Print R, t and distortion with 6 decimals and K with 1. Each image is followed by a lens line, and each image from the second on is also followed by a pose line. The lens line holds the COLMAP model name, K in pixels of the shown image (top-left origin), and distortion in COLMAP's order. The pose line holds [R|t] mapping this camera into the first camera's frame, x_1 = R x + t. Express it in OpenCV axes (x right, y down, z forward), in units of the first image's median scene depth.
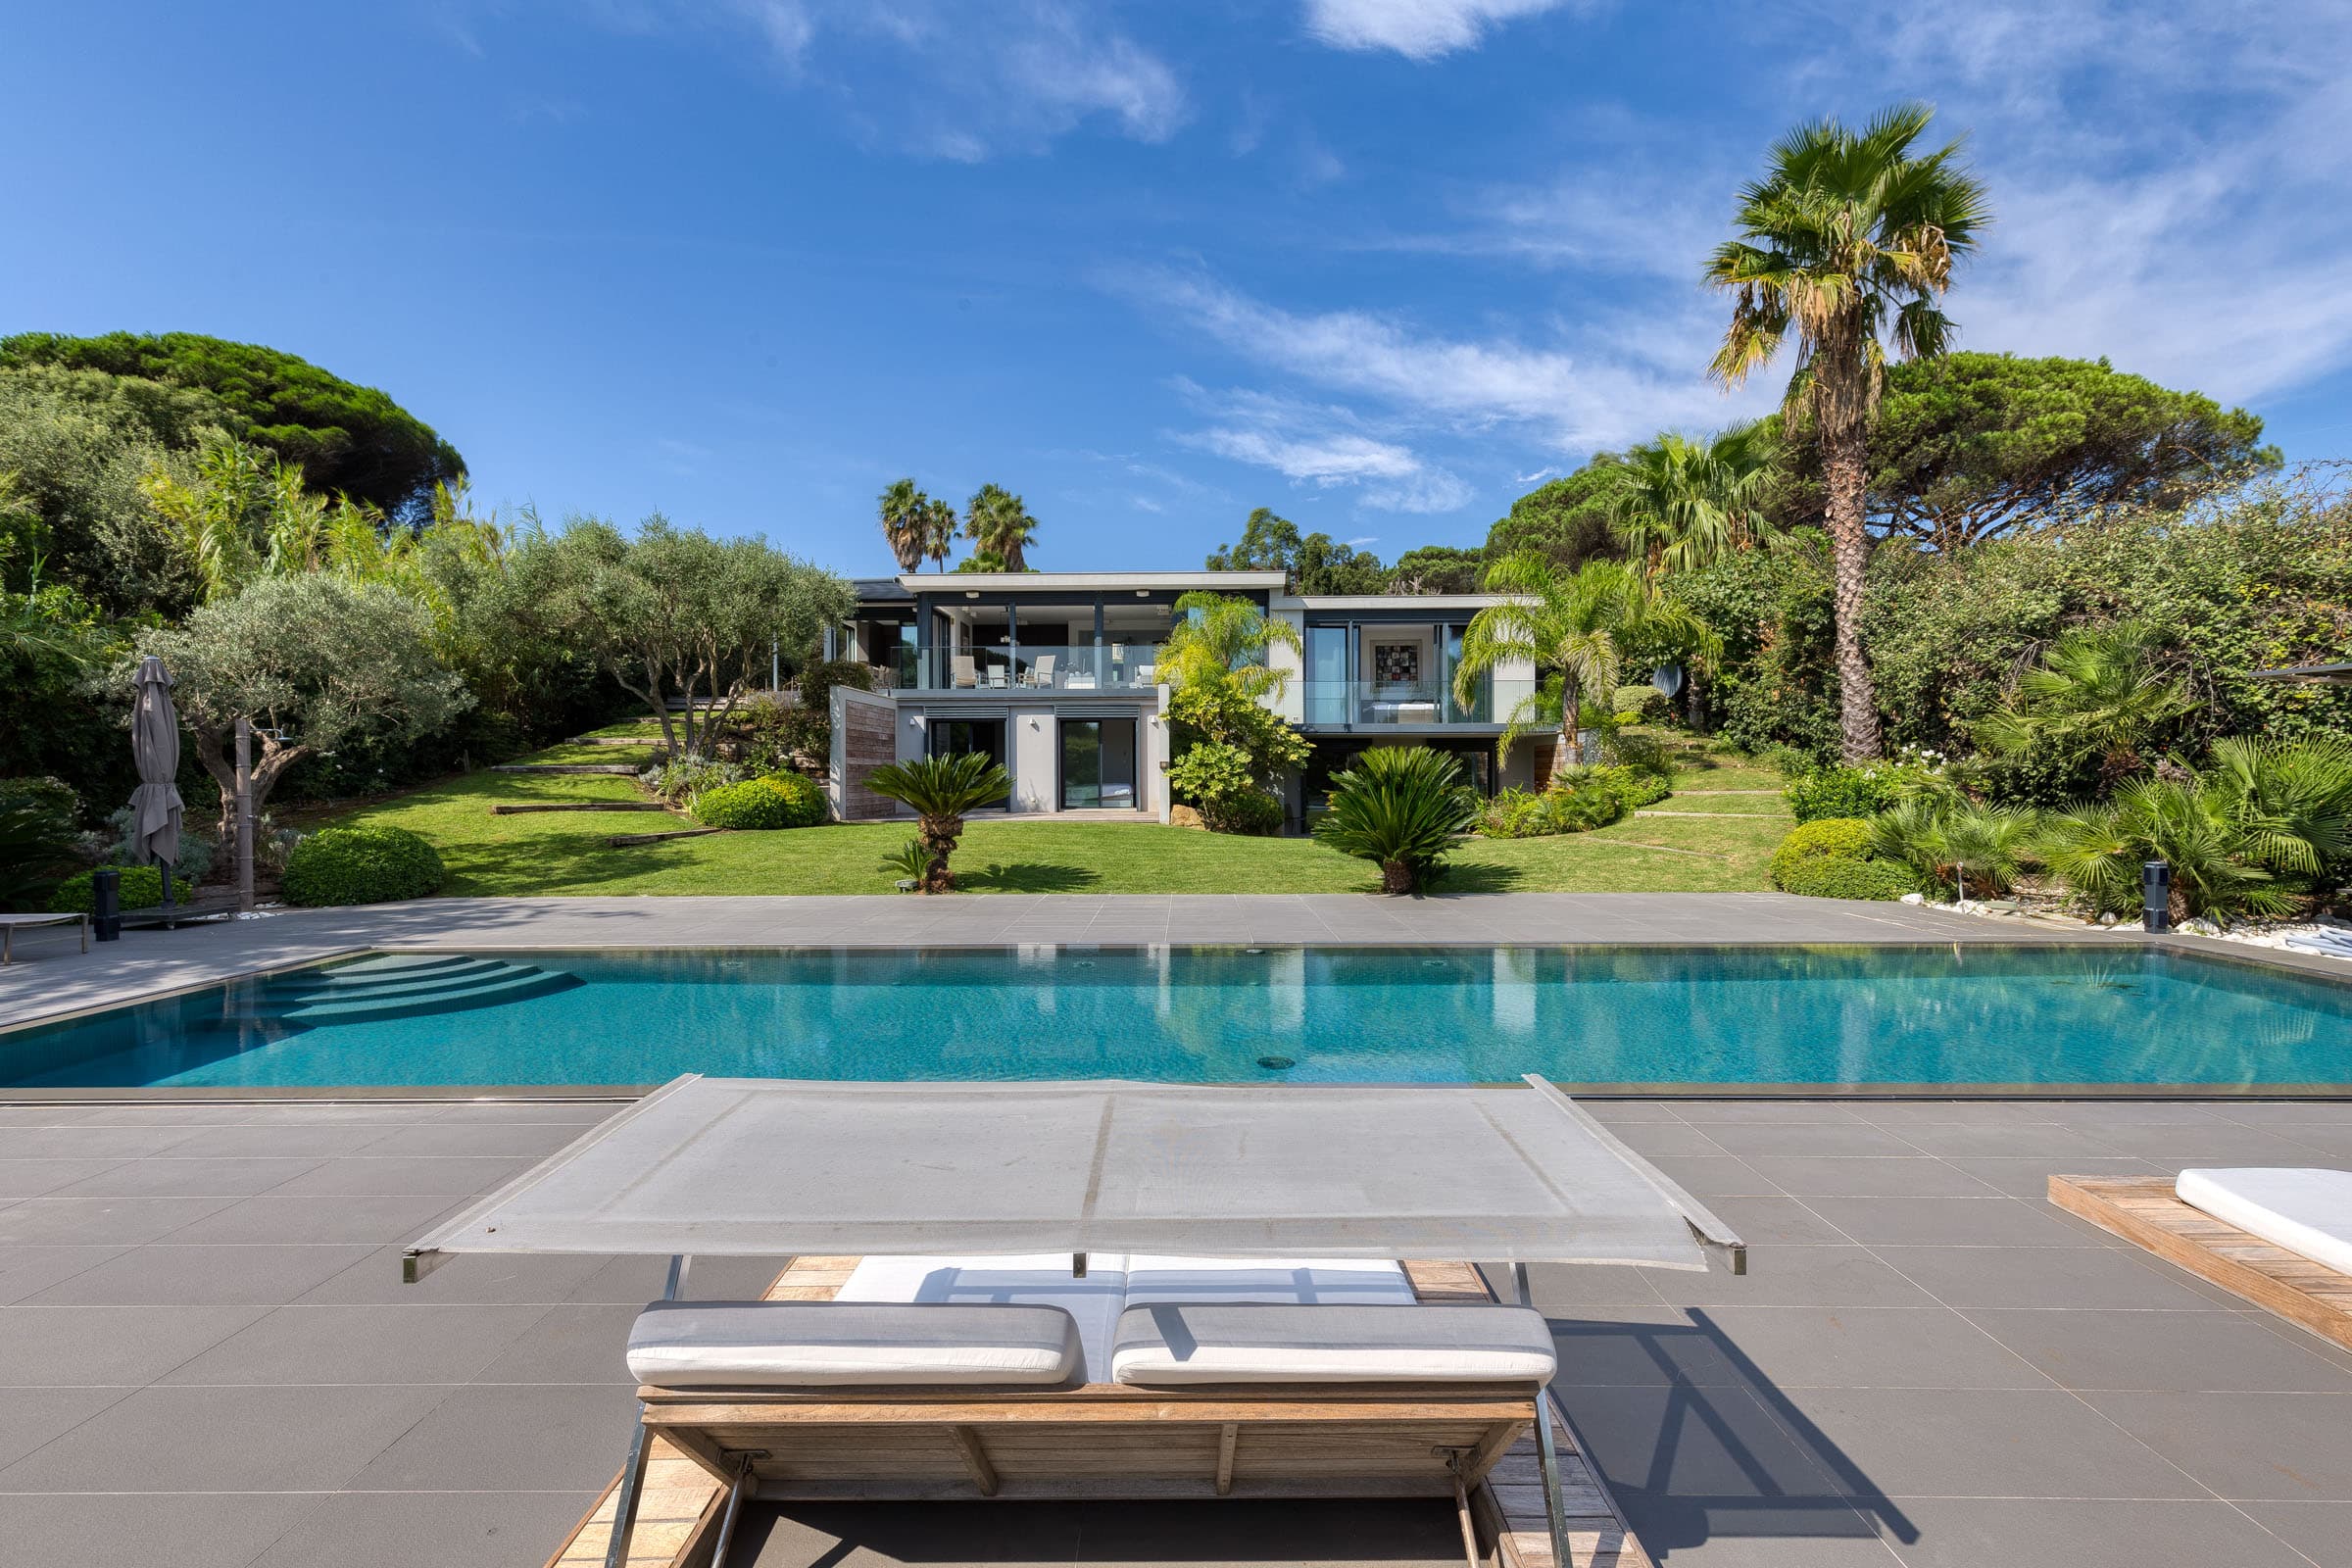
lens RADIAL K [[1056.3, 0, 1171.0], [0, 1056.3, 780.6], [0, 0, 1]] dist [0.010891, -0.001718]
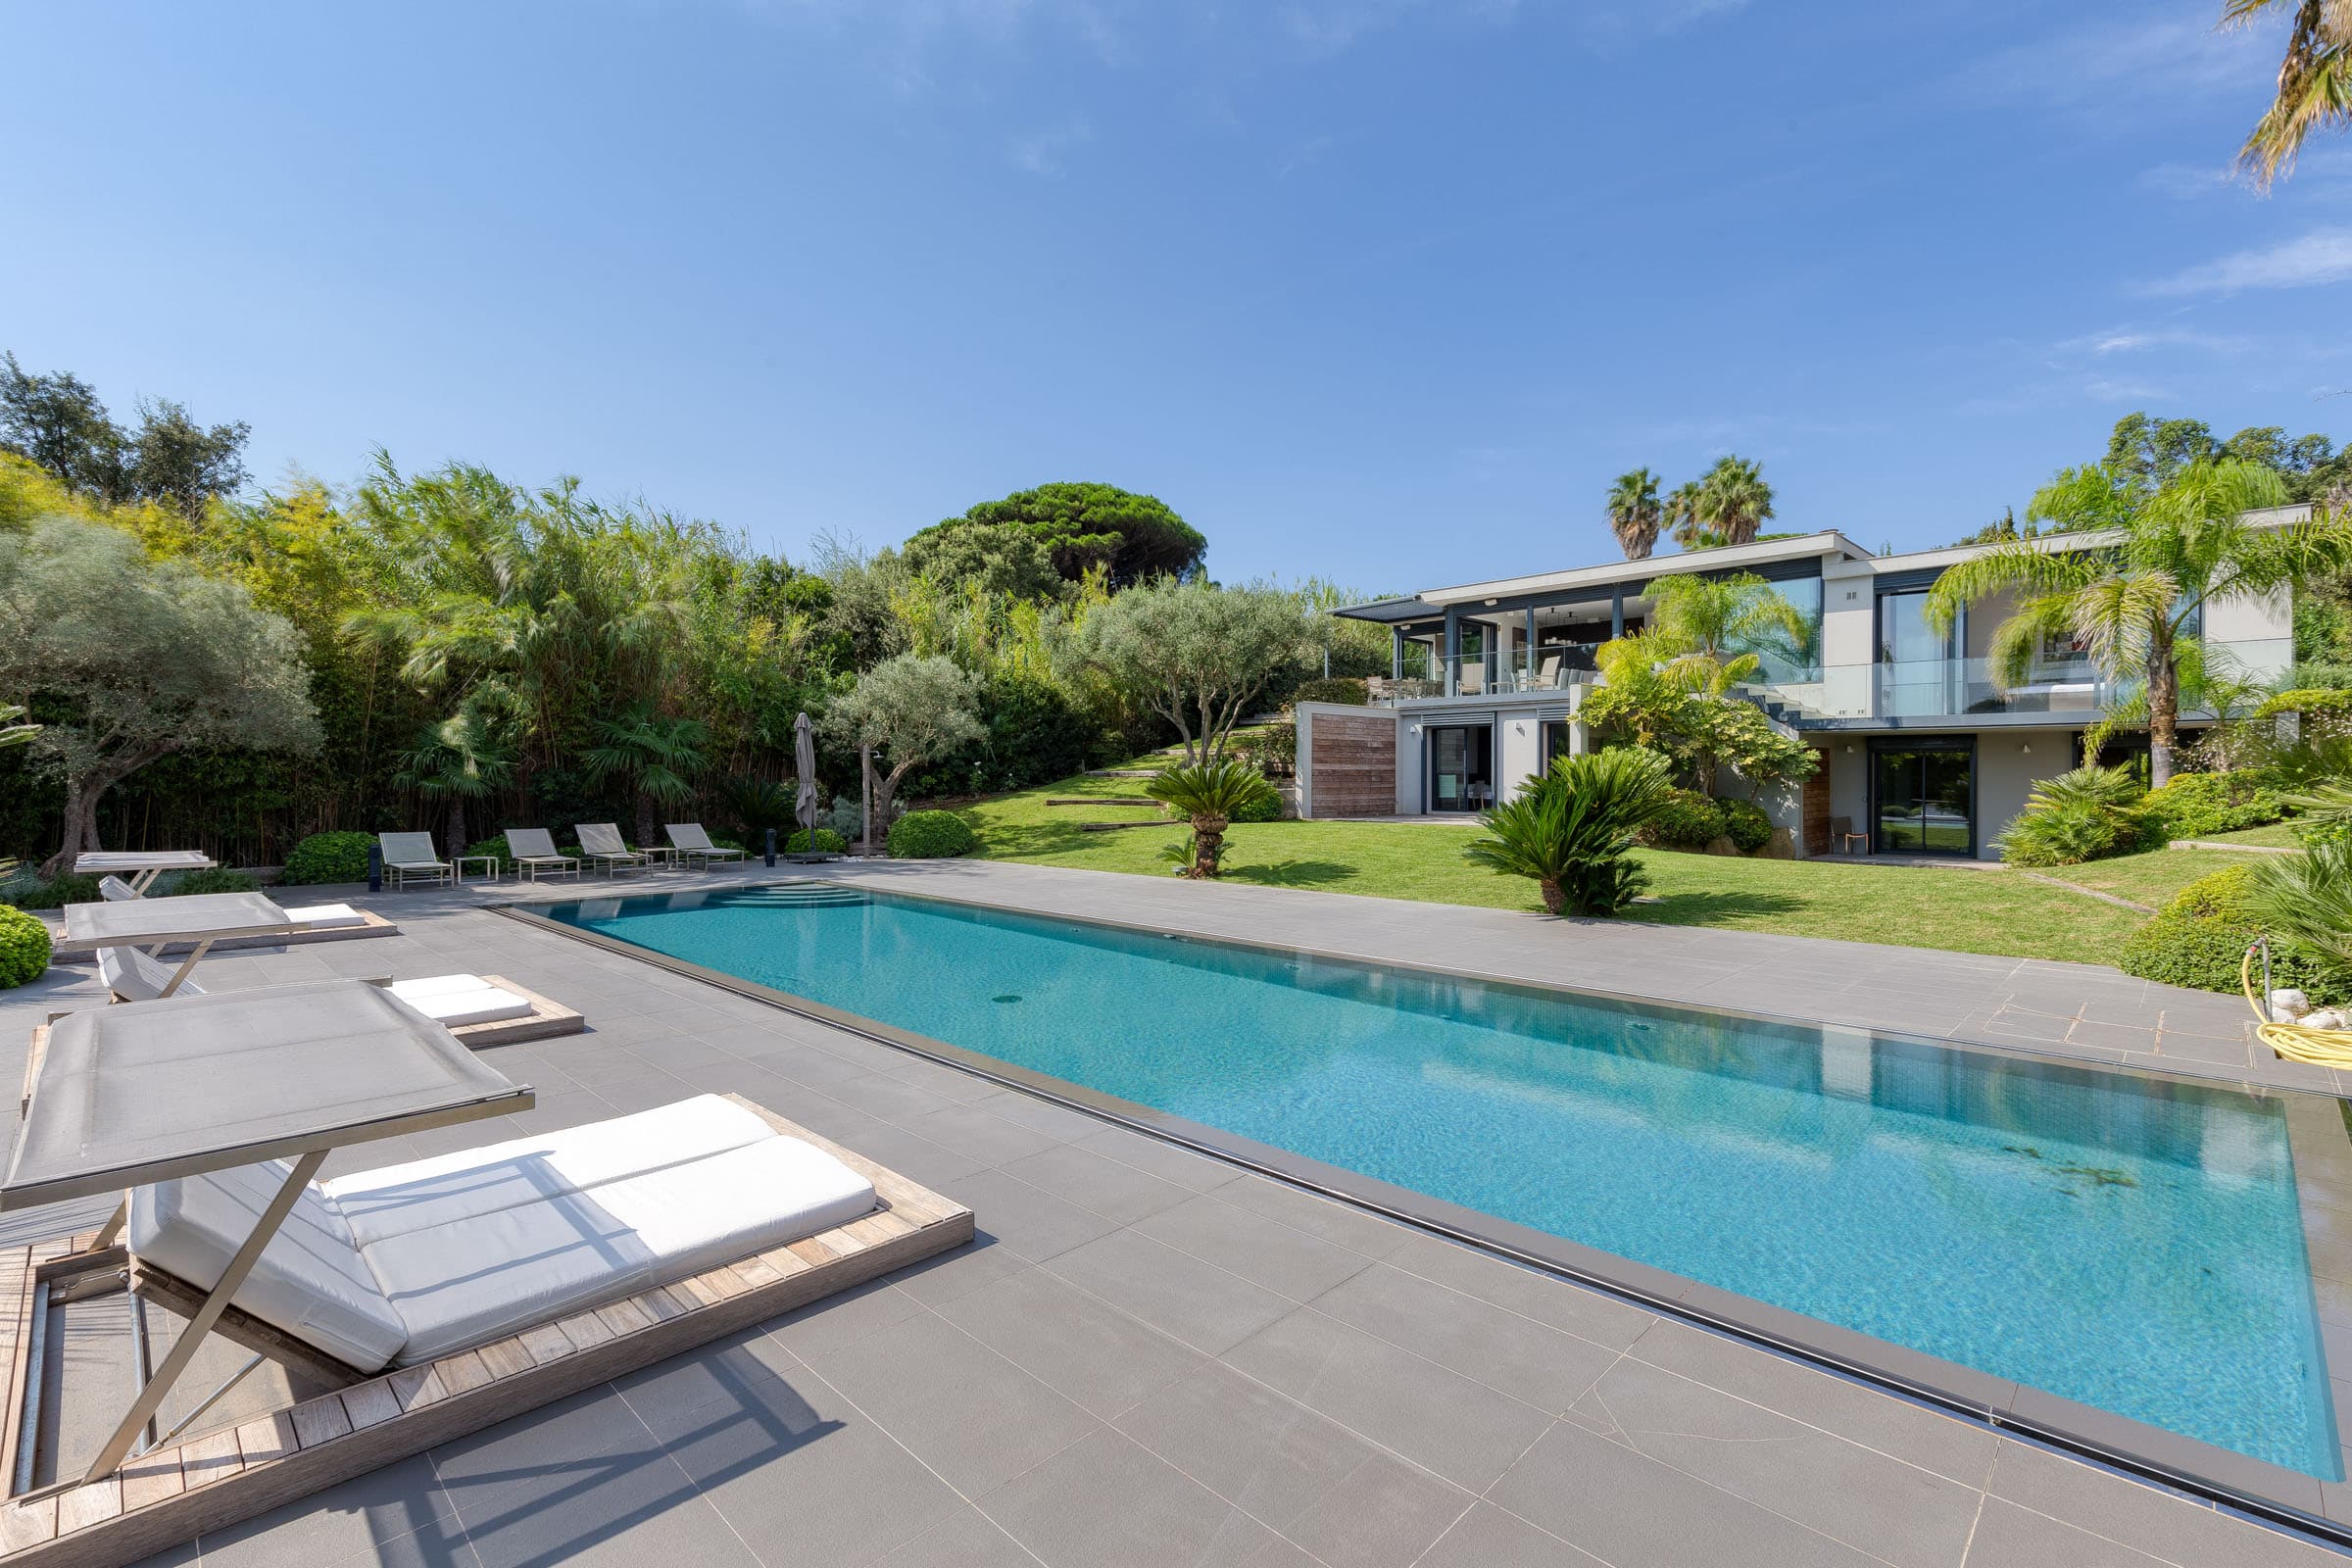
lens RADIAL K [[1056.3, 0, 1223.3], [0, 1056.3, 772.7], [0, 0, 1]] dist [0.010891, -0.001718]
pose [[0.717549, 0.006495, -0.696477, 0.350050], [-0.007835, 0.999969, 0.001253, -0.010840], [0.696464, 0.004558, 0.717578, 0.097207]]
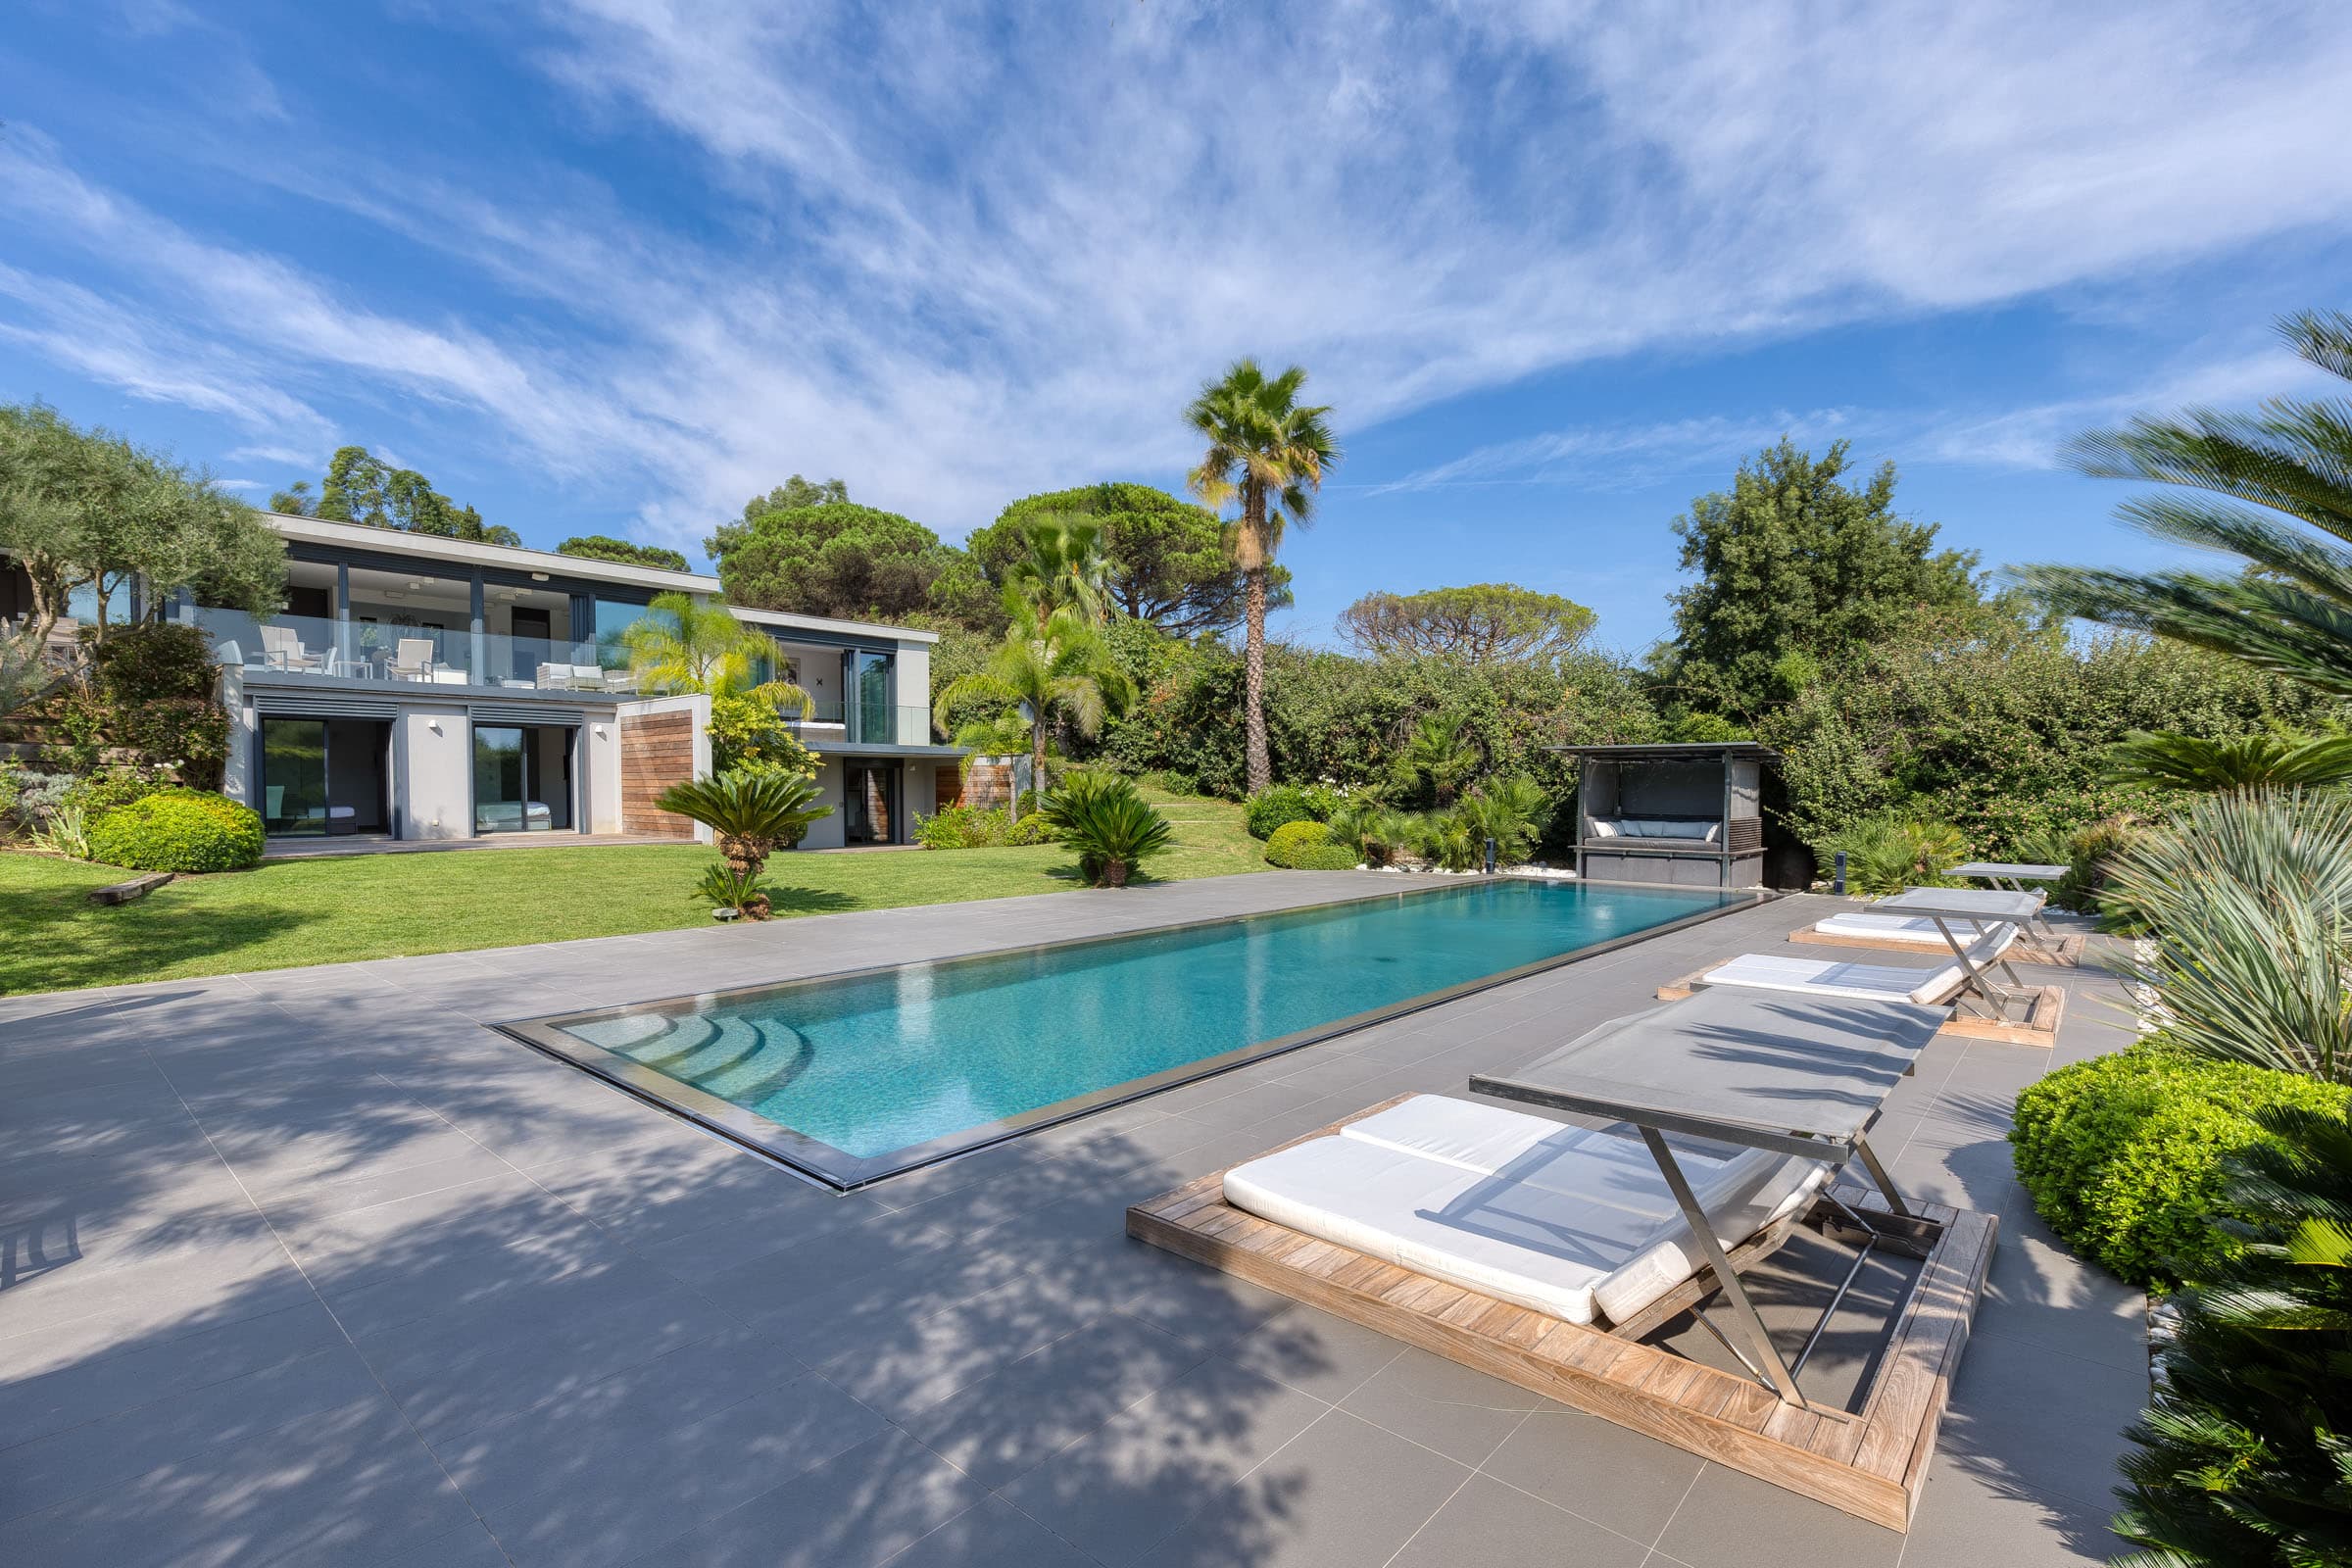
lens RADIAL K [[1056.3, 0, 1180.4], [0, 1056.3, 821.3], [0, 0, 1]] dist [0.010891, -0.001718]
pose [[0.668124, -0.021330, 0.743744, -0.342127], [0.000863, 0.999611, 0.027893, -0.004412], [-0.744049, -0.017994, 0.667883, 0.042353]]
